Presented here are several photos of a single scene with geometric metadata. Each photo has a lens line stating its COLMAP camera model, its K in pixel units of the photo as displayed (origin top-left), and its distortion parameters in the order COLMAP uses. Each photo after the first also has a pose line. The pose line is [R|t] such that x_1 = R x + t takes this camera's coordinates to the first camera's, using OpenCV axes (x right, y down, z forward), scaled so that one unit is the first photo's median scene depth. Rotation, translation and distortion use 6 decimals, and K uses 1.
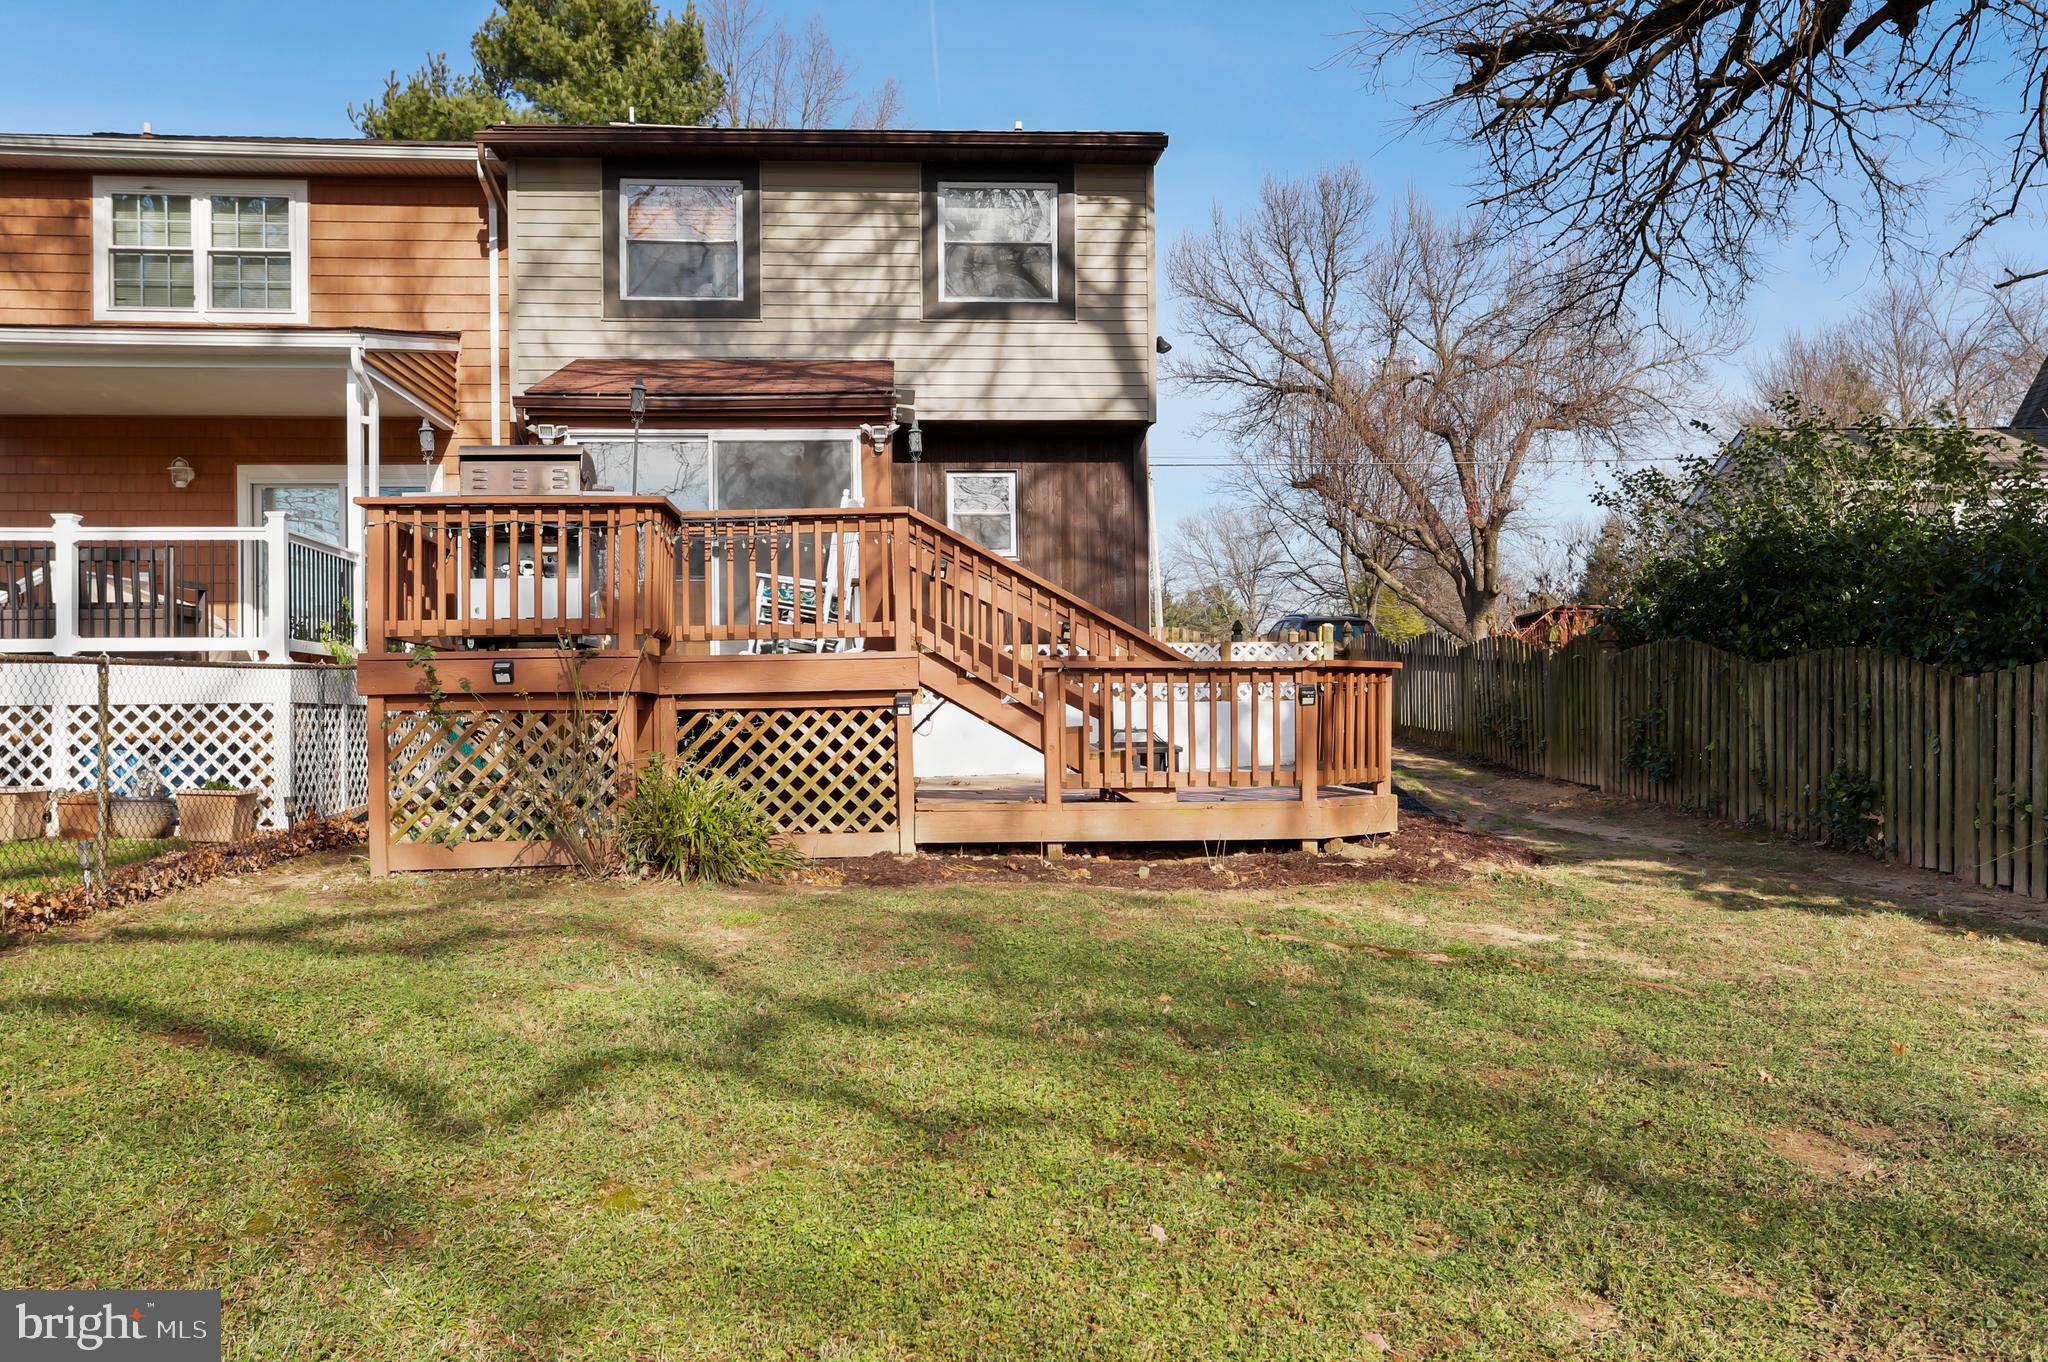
lens RADIAL K [[1751.6, 0, 1033.9], [0, 1751.6, 665.2], [0, 0, 1]] dist [-0.013342, 0.051203]
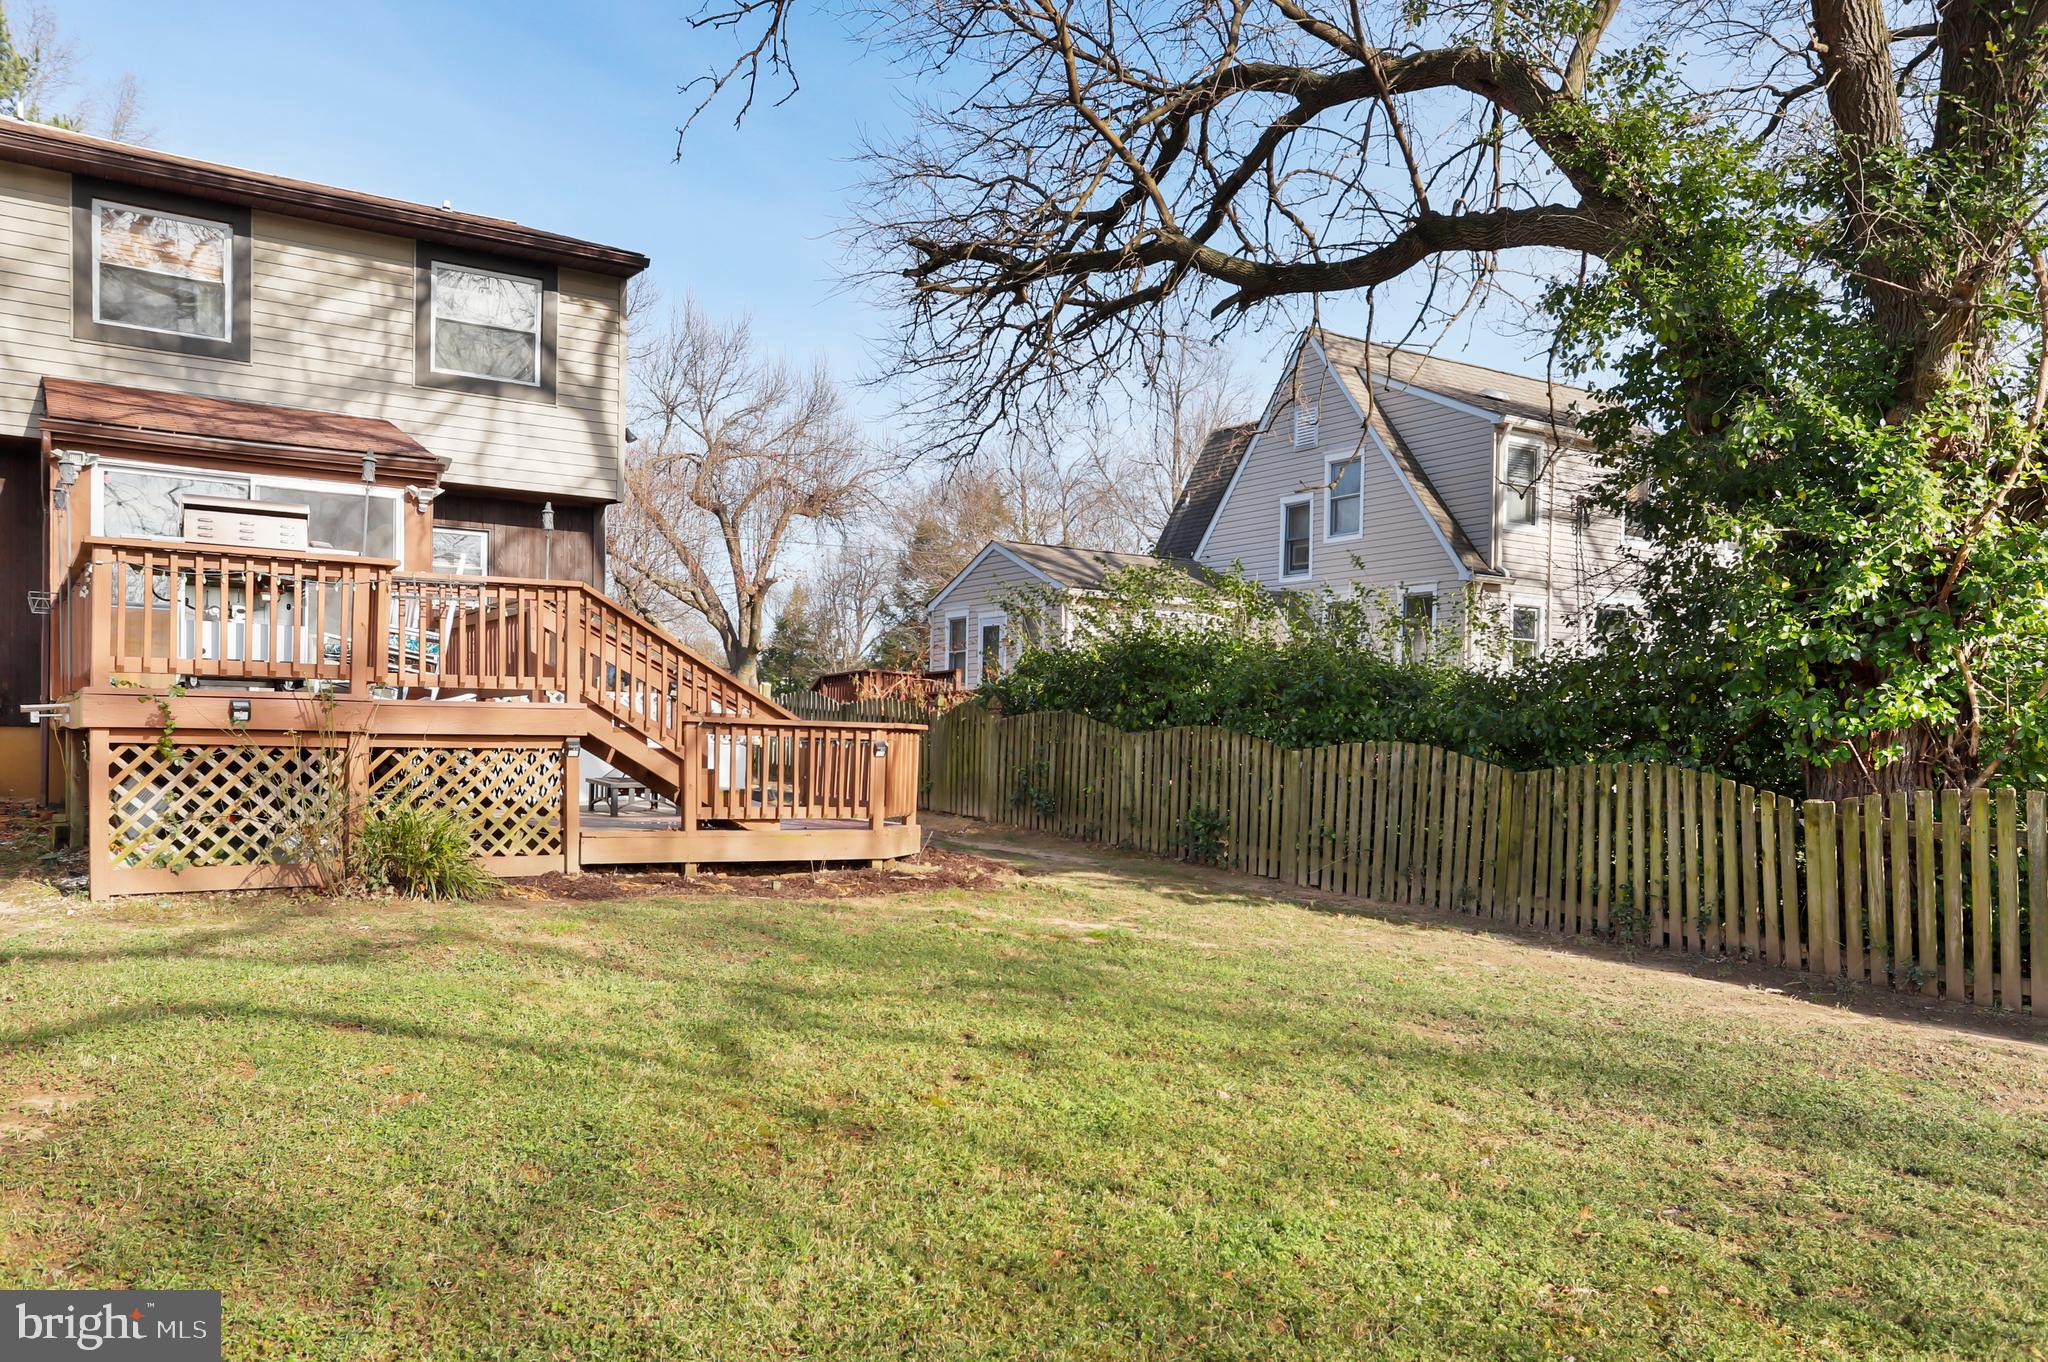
lens RADIAL K [[1582.1, 0, 1036.2], [0, 1582.1, 737.4], [0, 0, 1]] dist [0.002439, 0.020378]
pose [[0.869649, 0.031186, 0.492685, -0.256732], [-0.042741, 0.999012, 0.012207, -0.008820], [-0.491818, -0.031674, 0.870122, -0.069153]]
